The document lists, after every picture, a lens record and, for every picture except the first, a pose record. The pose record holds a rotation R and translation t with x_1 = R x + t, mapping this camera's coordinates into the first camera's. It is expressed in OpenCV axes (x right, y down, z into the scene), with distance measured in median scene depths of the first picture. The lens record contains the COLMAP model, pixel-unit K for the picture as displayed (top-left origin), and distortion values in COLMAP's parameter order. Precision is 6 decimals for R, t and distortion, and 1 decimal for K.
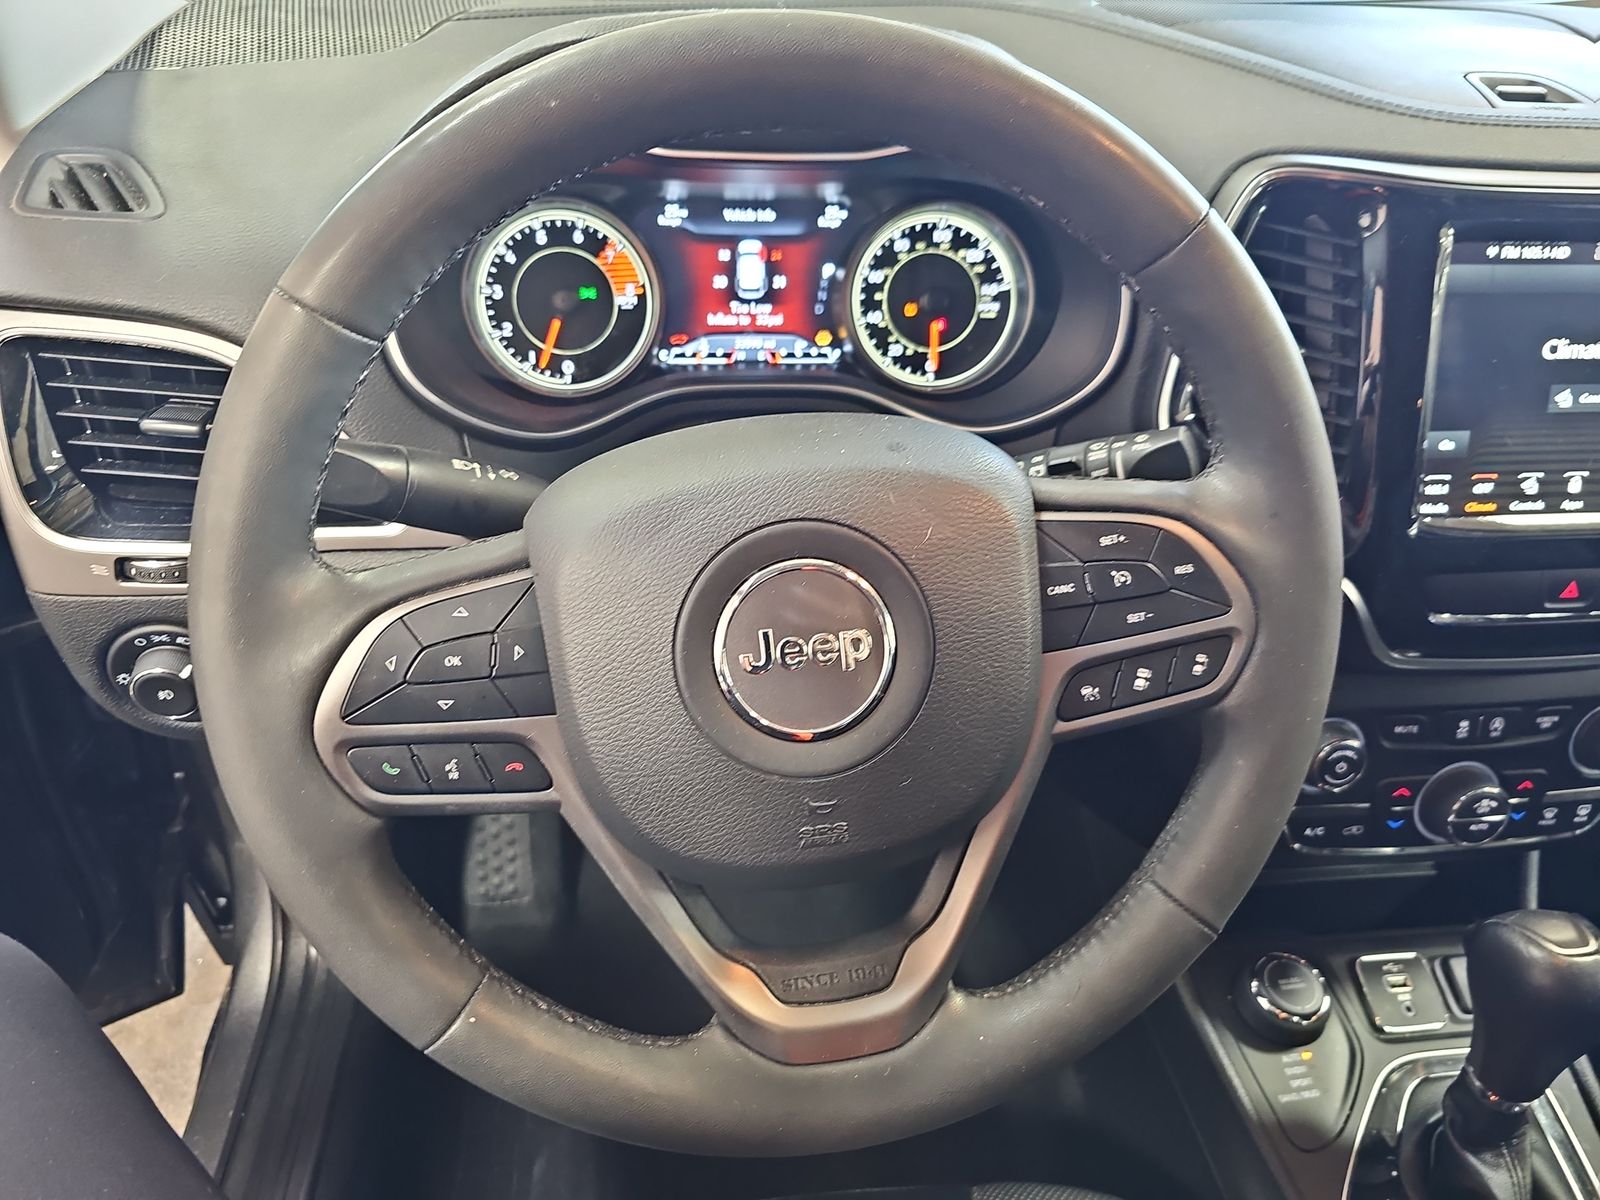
lens RADIAL K [[1069.6, 0, 800.0], [0, 1069.6, 600.0], [0, 0, 1]] dist [0.002010, 0.000902]
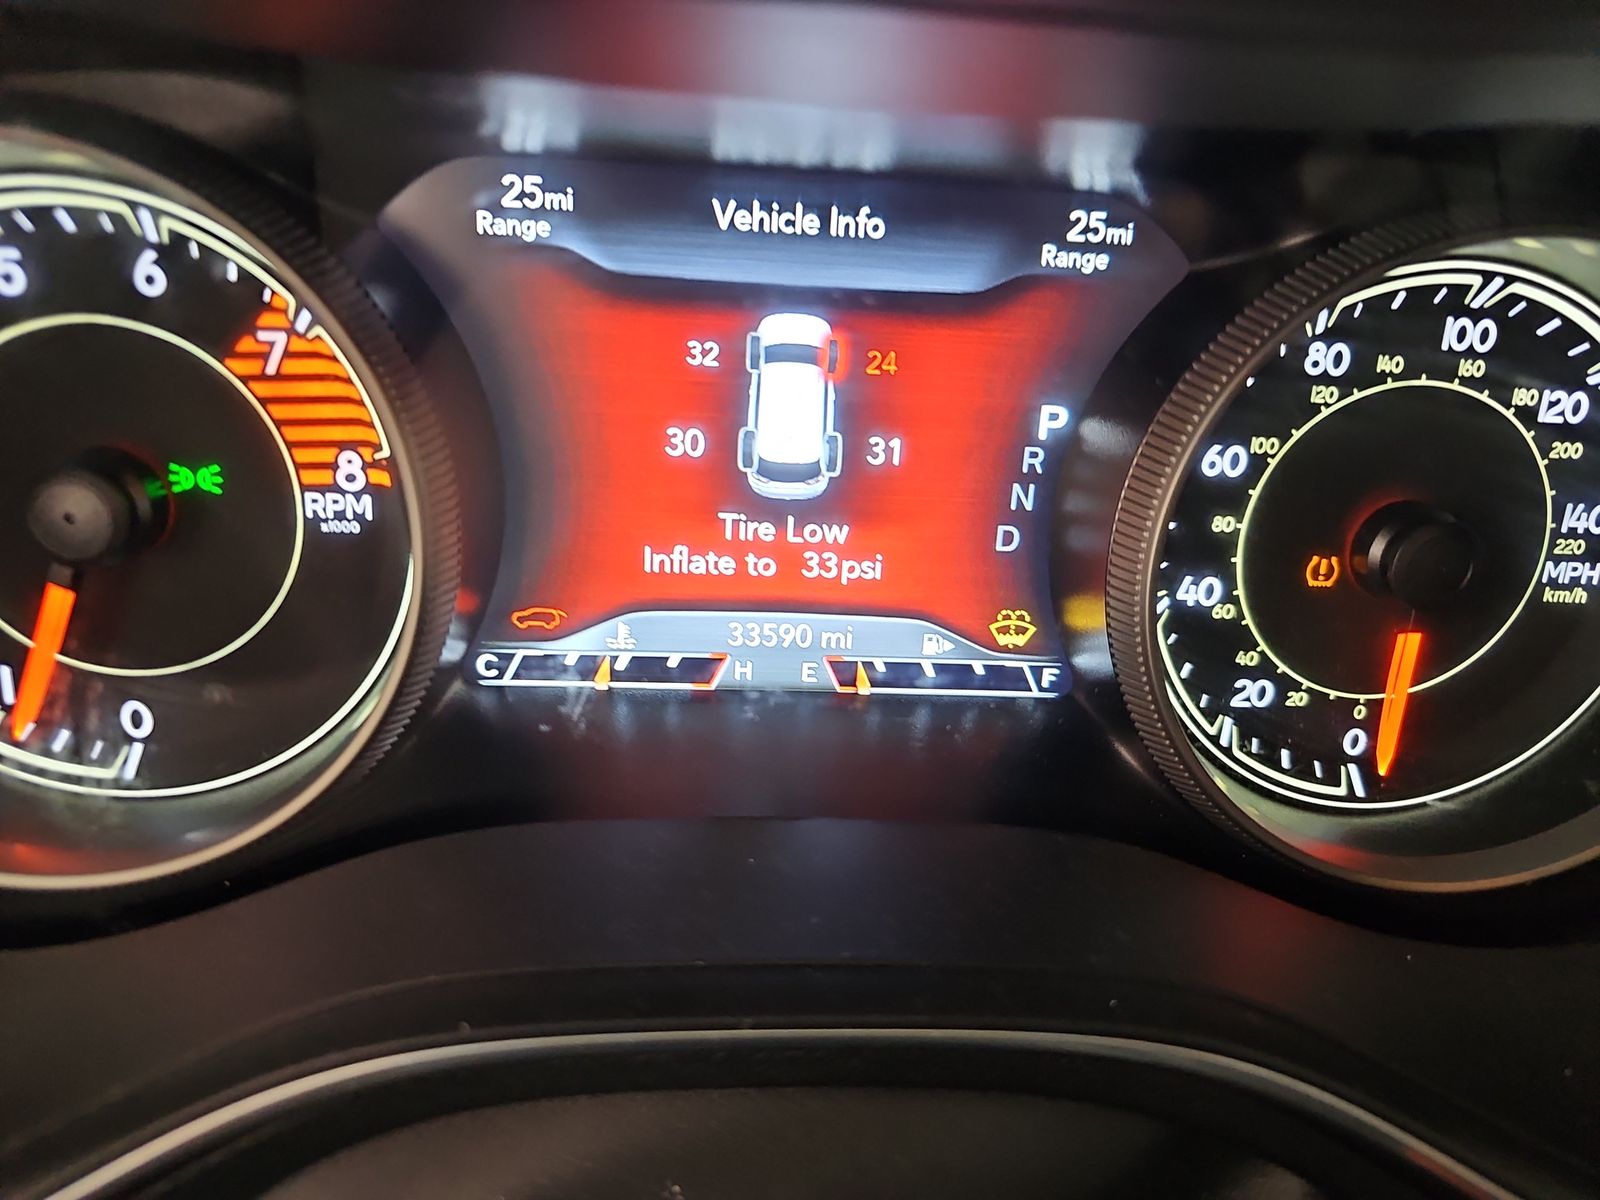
lens RADIAL K [[1118.4, 0, 800.0], [0, 1118.4, 600.0], [0, 0, 1]] dist [-0.005387, -0.001092]
pose [[0.997529, 0.065036, -0.026589, -0.032620], [-0.064606, 0.997770, 0.016741, -0.265459], [0.027619, -0.014982, 0.999506, 0.704140]]
